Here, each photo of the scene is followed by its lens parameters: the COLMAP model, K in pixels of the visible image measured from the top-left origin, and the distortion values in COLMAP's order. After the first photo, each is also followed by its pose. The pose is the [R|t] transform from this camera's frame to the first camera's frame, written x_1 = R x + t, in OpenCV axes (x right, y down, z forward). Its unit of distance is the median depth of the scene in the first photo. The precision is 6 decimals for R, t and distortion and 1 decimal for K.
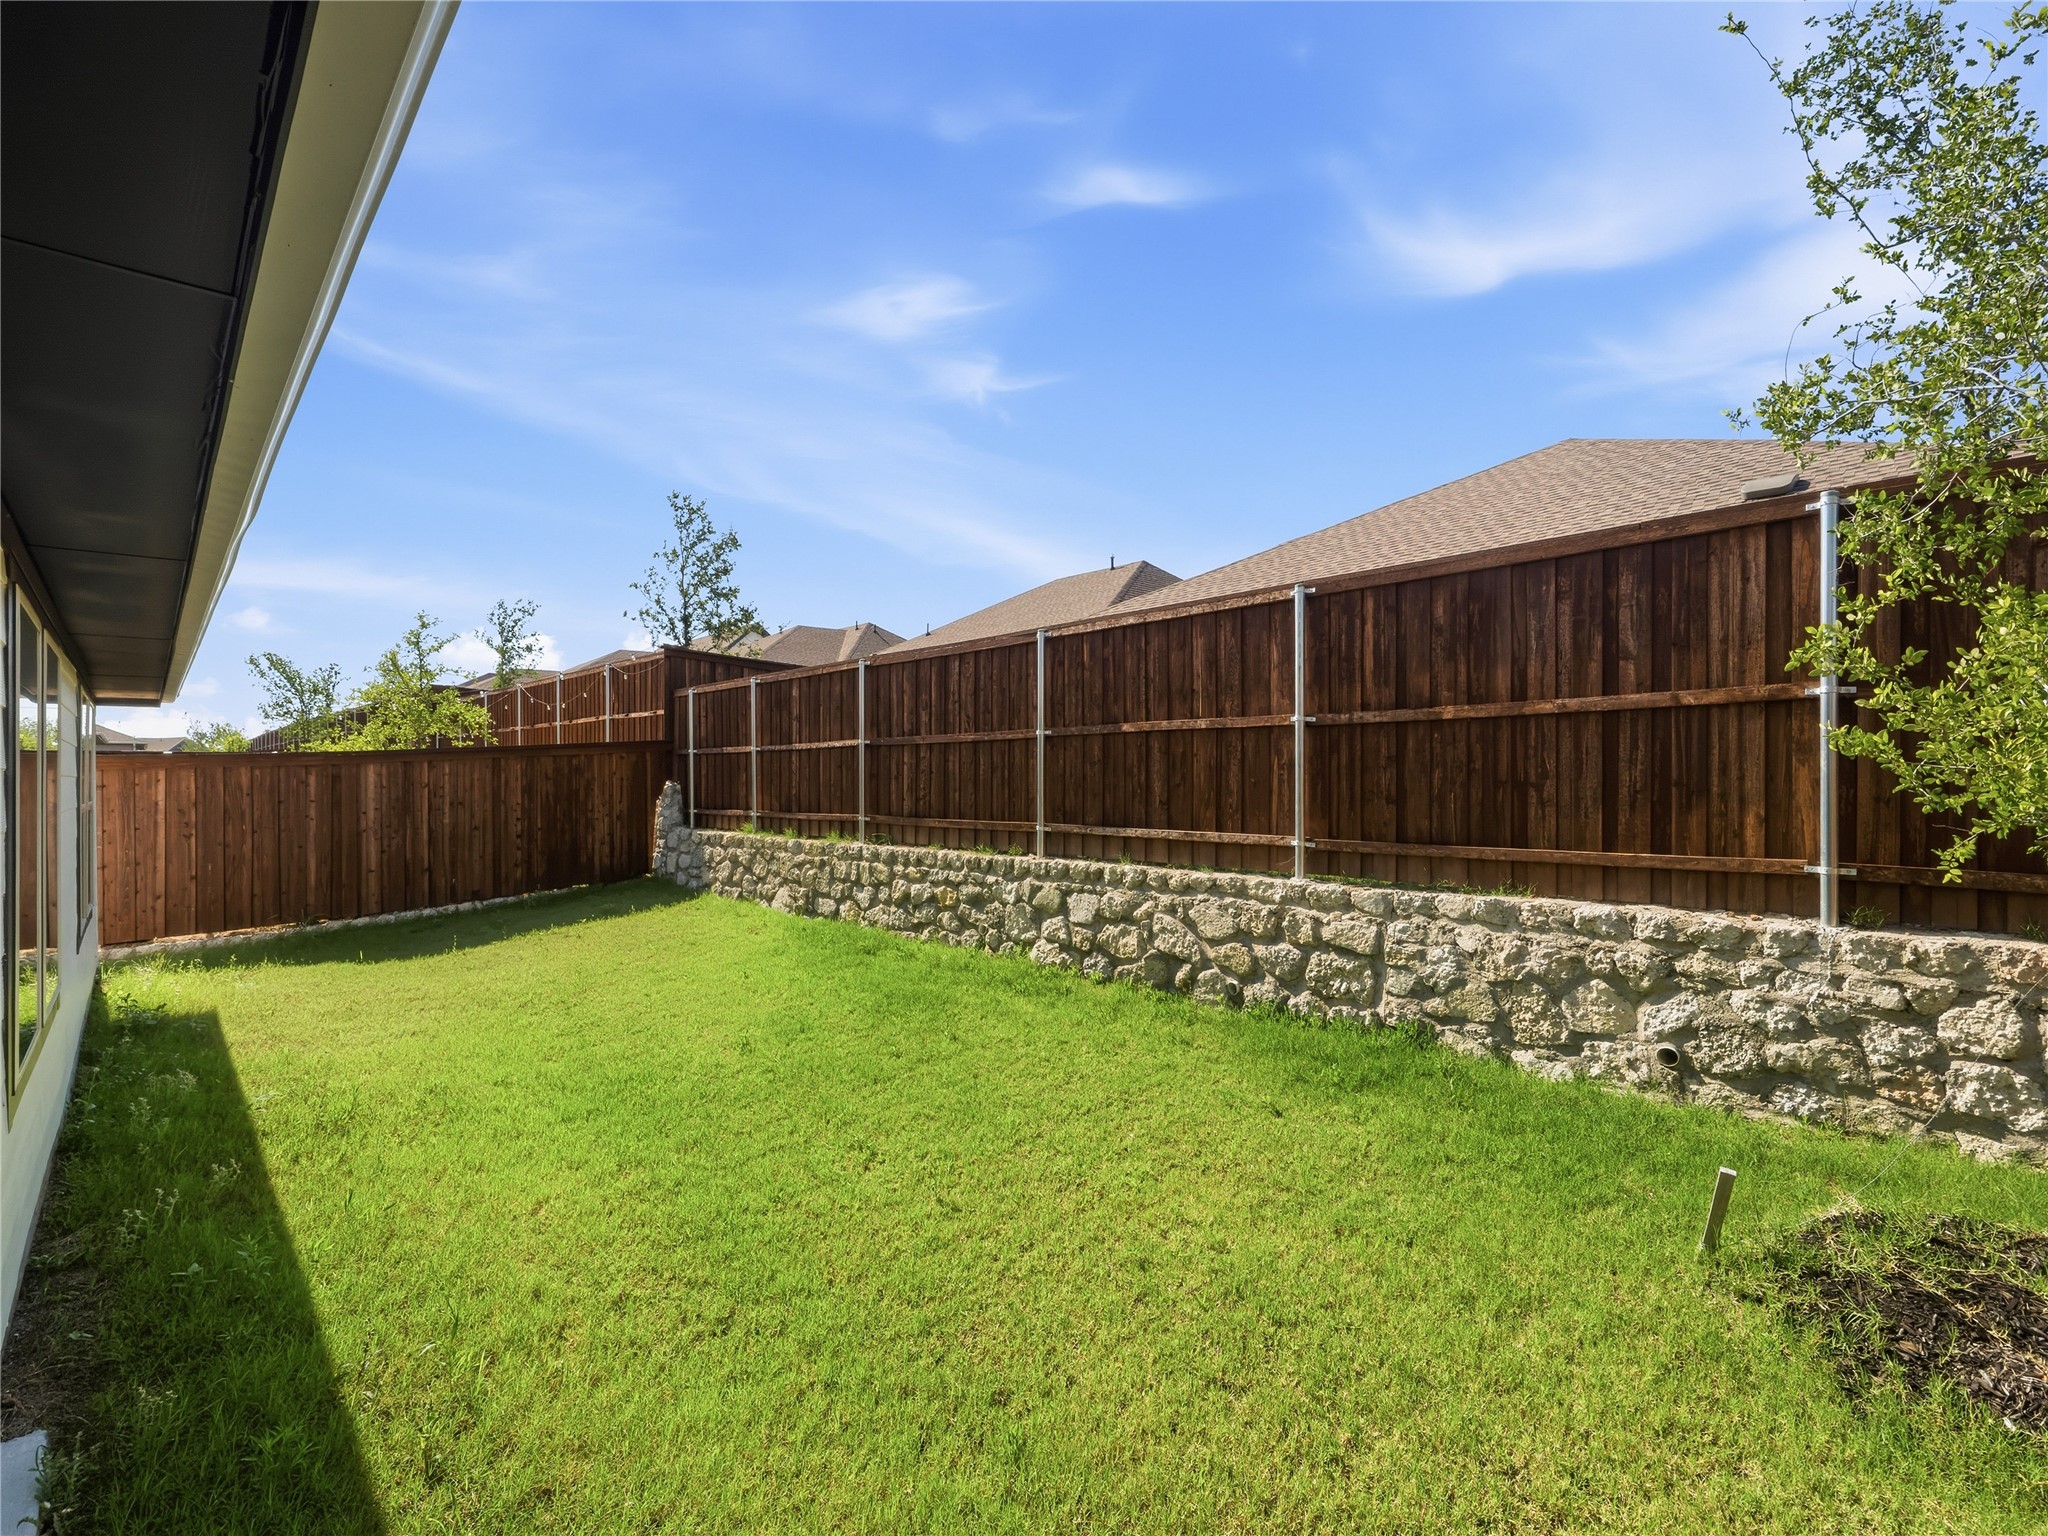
lens RADIAL K [[973.8, 0, 1034.3], [0, 973.8, 770.6], [0, 0, 1]] dist [0.002488, -0.001089]
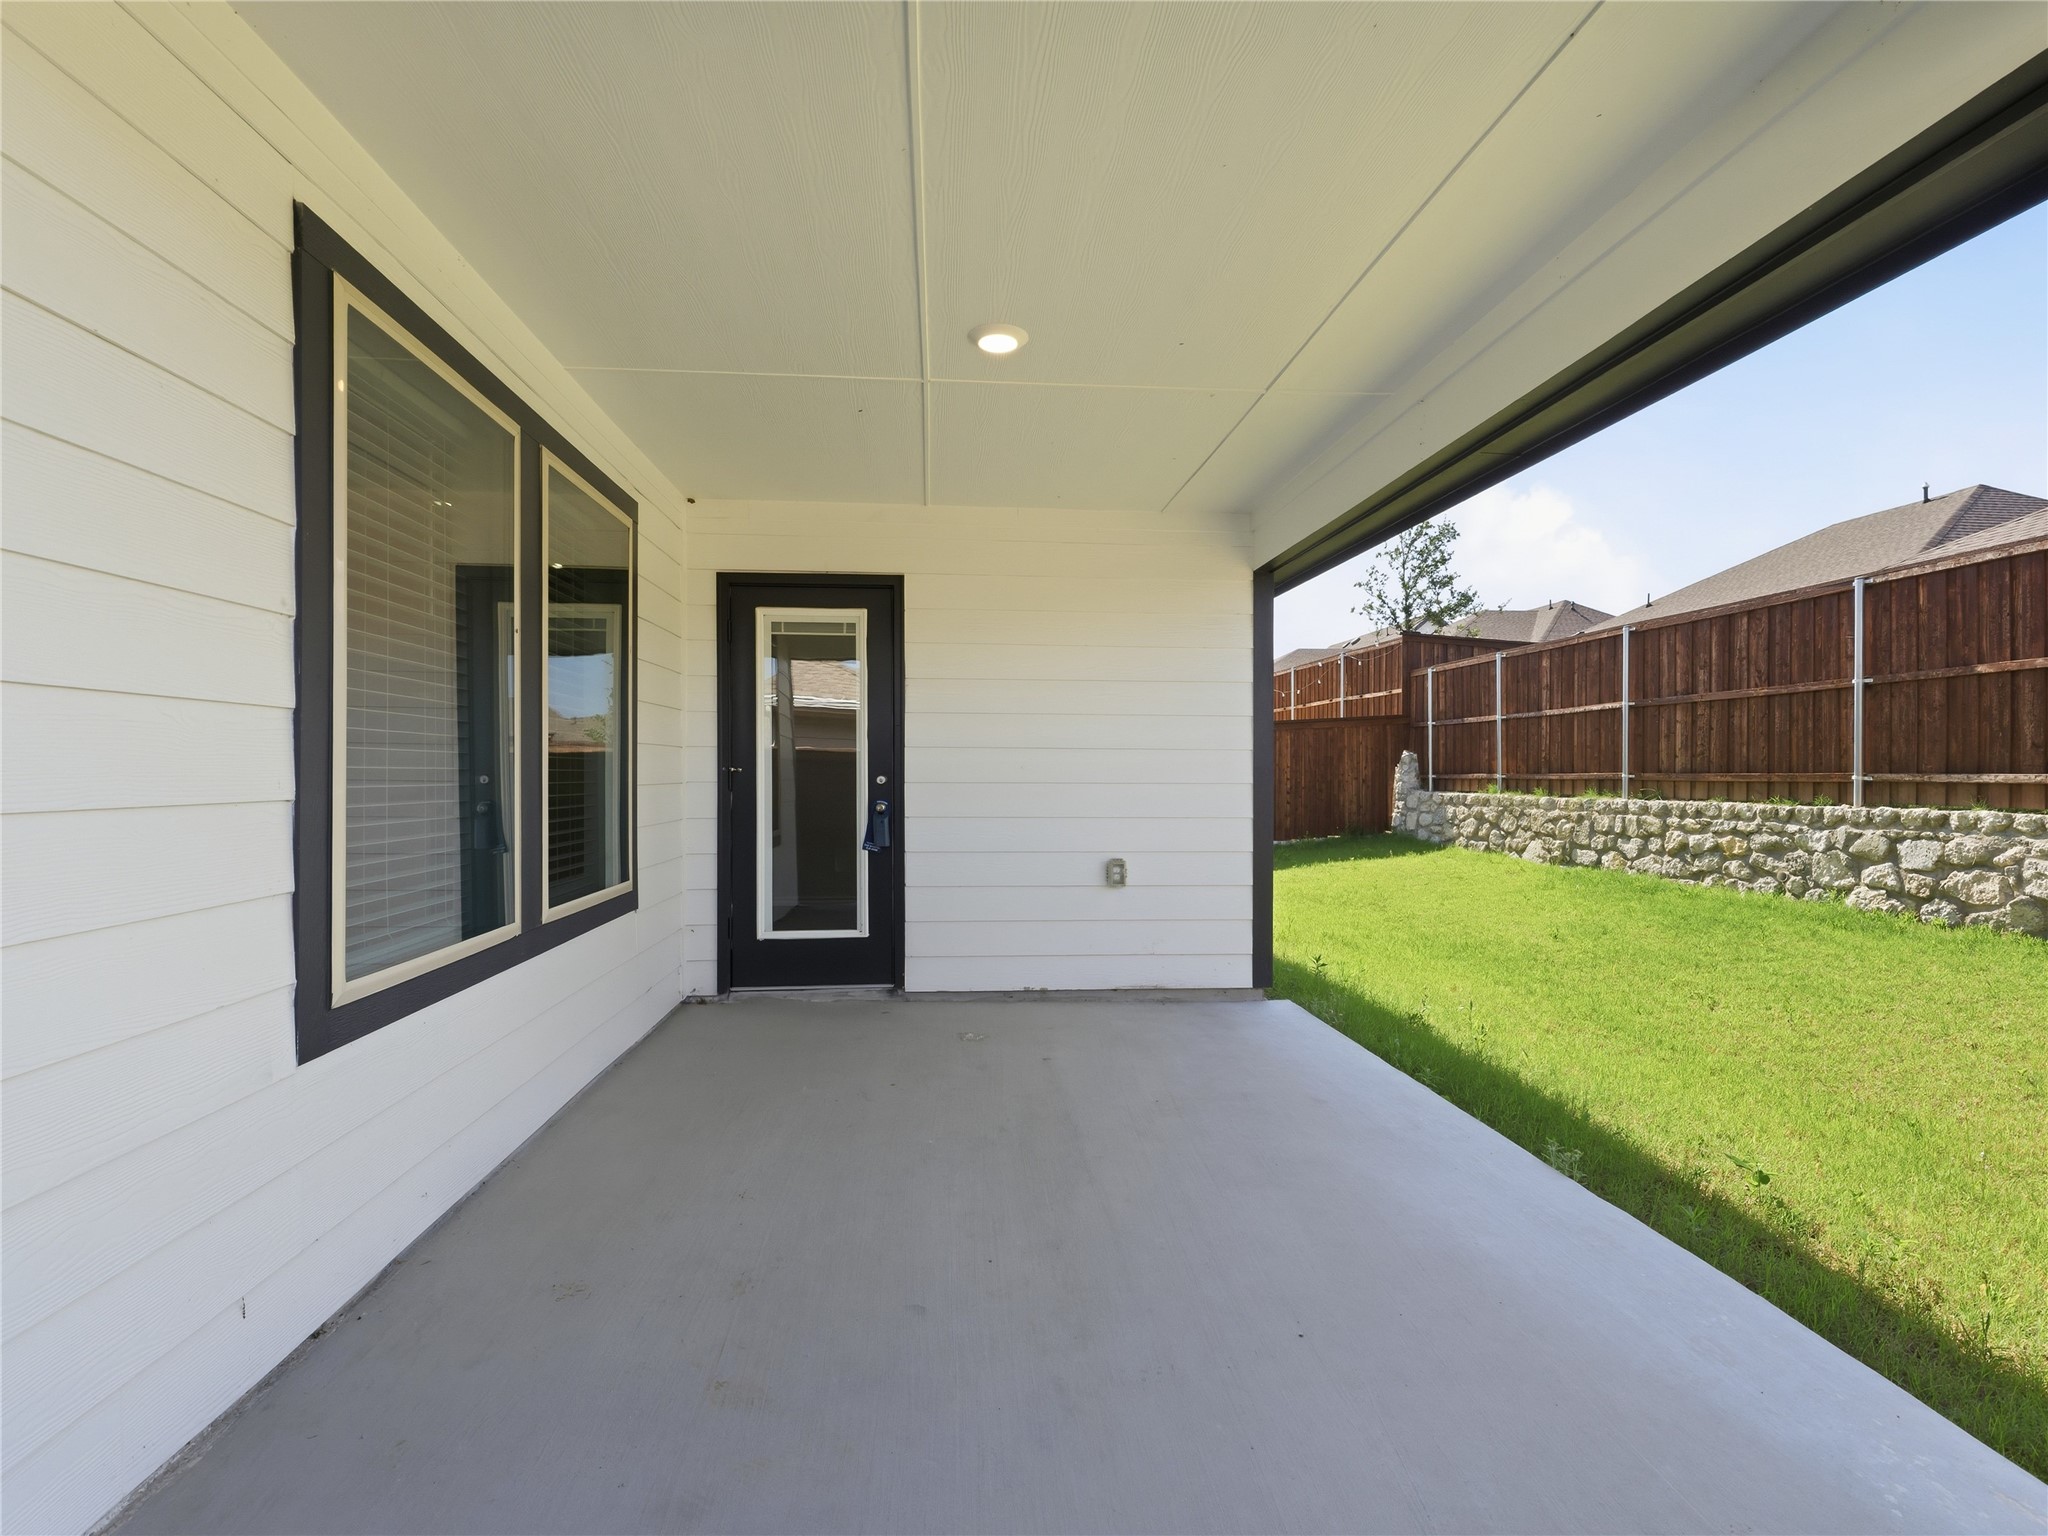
lens RADIAL K [[973.8, 0, 1022.8], [0, 973.8, 758.3], [0, 0, 1]] dist [0.002488, -0.001089]
pose [[0.790299, 0.004375, -0.612706, -0.044668], [-0.009875, 0.999936, -0.005597, 0.041613], [0.612642, 0.010474, 0.790291, -0.235762]]
